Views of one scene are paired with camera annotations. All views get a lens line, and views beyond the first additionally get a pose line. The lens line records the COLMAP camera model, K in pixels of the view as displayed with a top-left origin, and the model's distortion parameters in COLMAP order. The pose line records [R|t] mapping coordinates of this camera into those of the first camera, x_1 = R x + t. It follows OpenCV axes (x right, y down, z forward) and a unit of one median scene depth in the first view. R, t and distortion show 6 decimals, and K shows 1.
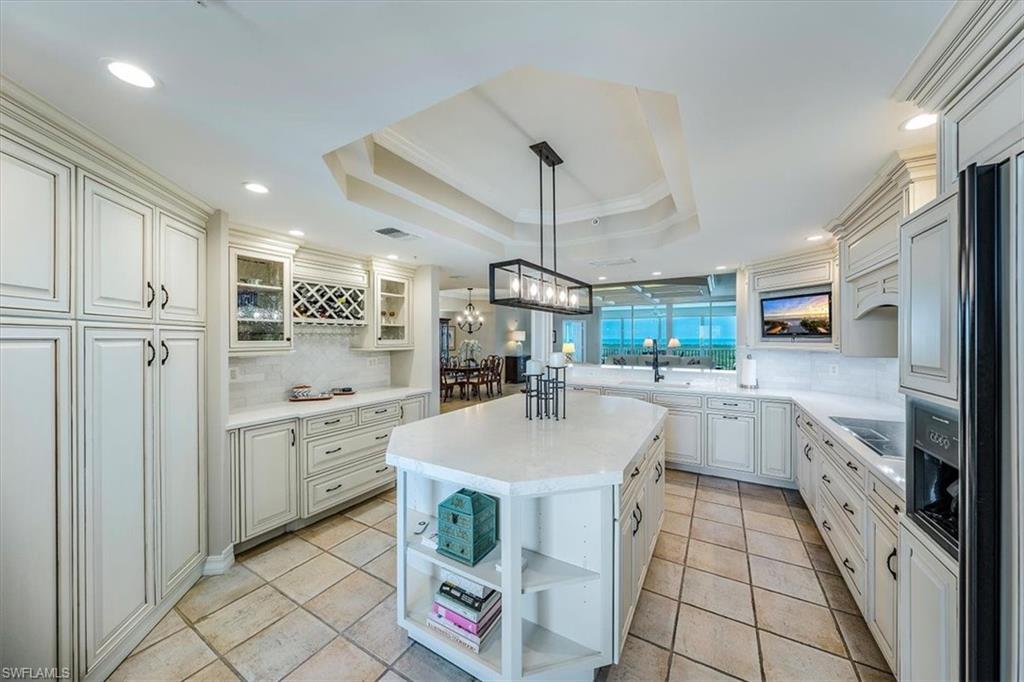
lens RADIAL K [[351.5, 0, 521.0], [0, 351.5, 339.6], [0, 0, 1]] dist [-0.005757, -0.000140]
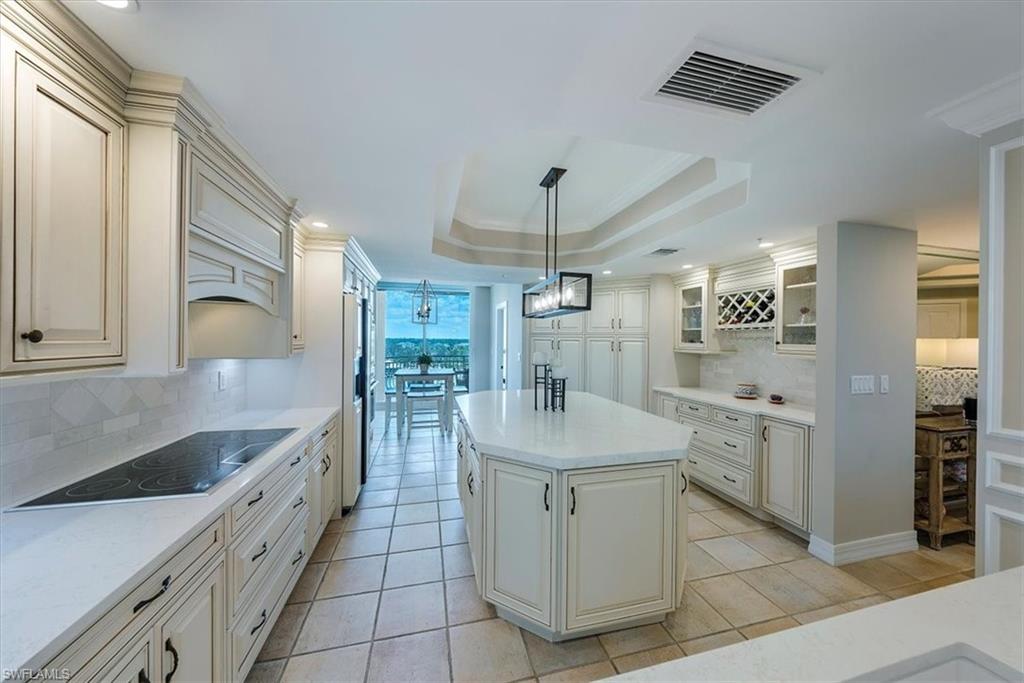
lens RADIAL K [[351.5, 0, 513.9], [0, 351.5, 341.3], [0, 0, 1]] dist [-0.005757, -0.000140]
pose [[-0.716180, -0.000600, -0.697915, 0.692809], [-0.009846, 0.999909, 0.009243, -0.008542], [0.697846, 0.013491, -0.716121, 1.264578]]
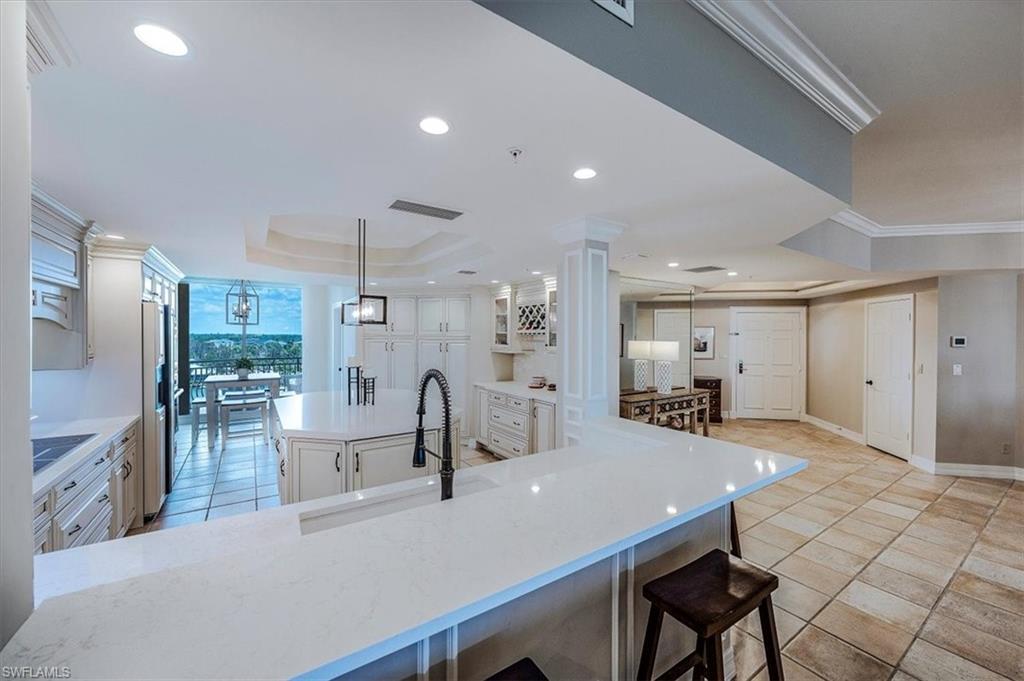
lens RADIAL K [[397.3, 0, 516.8], [0, 397.3, 340.8], [0, 0, 1]] dist [0.000910, -0.000641]
pose [[-0.440495, 0.012242, -0.897672, 0.864486], [-0.006794, 0.999833, 0.016969, -0.041164], [0.897730, 0.013574, -0.440338, 1.613303]]
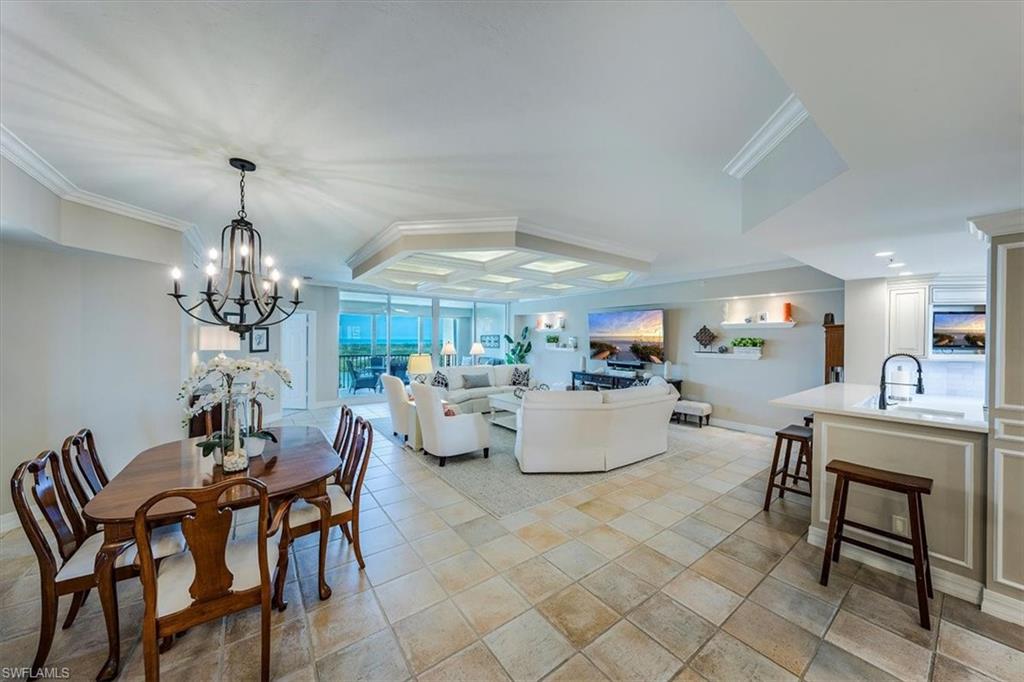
lens RADIAL K [[351.5, 0, 515.6], [0, 351.5, 339.4], [0, 0, 1]] dist [-0.005757, -0.000140]
pose [[0.392979, 0.003852, 0.919539, -0.843685], [-0.002178, 0.999992, -0.003258, -0.033236], [-0.919545, -0.000722, 0.392984, 1.960438]]
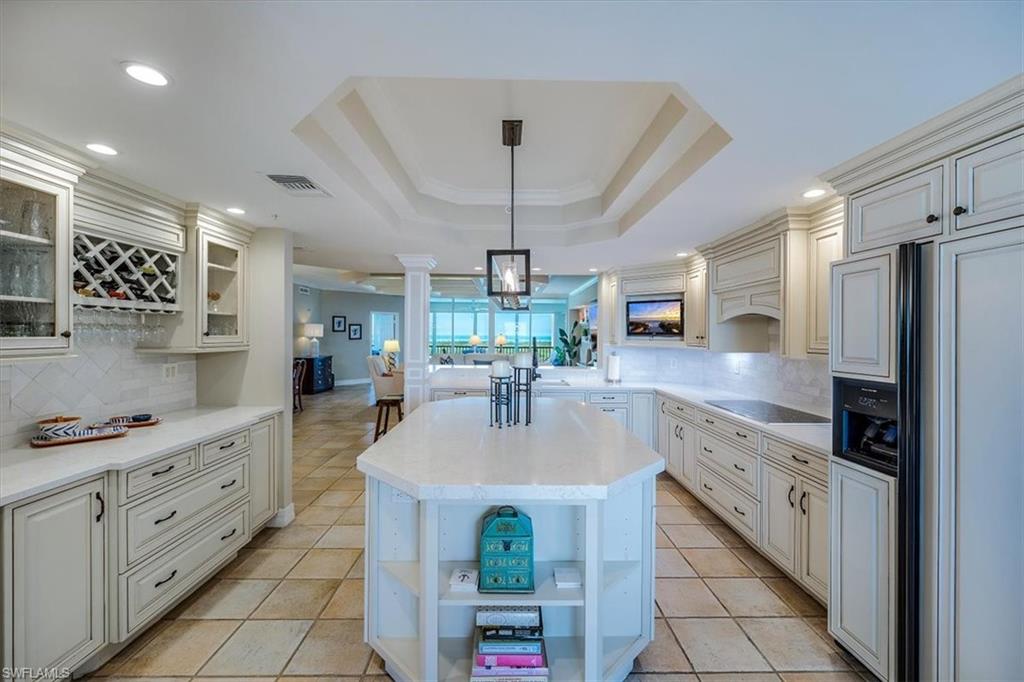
lens RADIAL K [[416.0, 0, 518.9], [0, 416.0, 336.5], [0, 0, 1]] dist [-0.001026, -0.000455]
pose [[0.853891, 0.006490, 0.520412, -0.339500], [-0.007482, 0.999972, -0.000196, -0.002673], [-0.520398, -0.003727, 0.853916, 0.054715]]
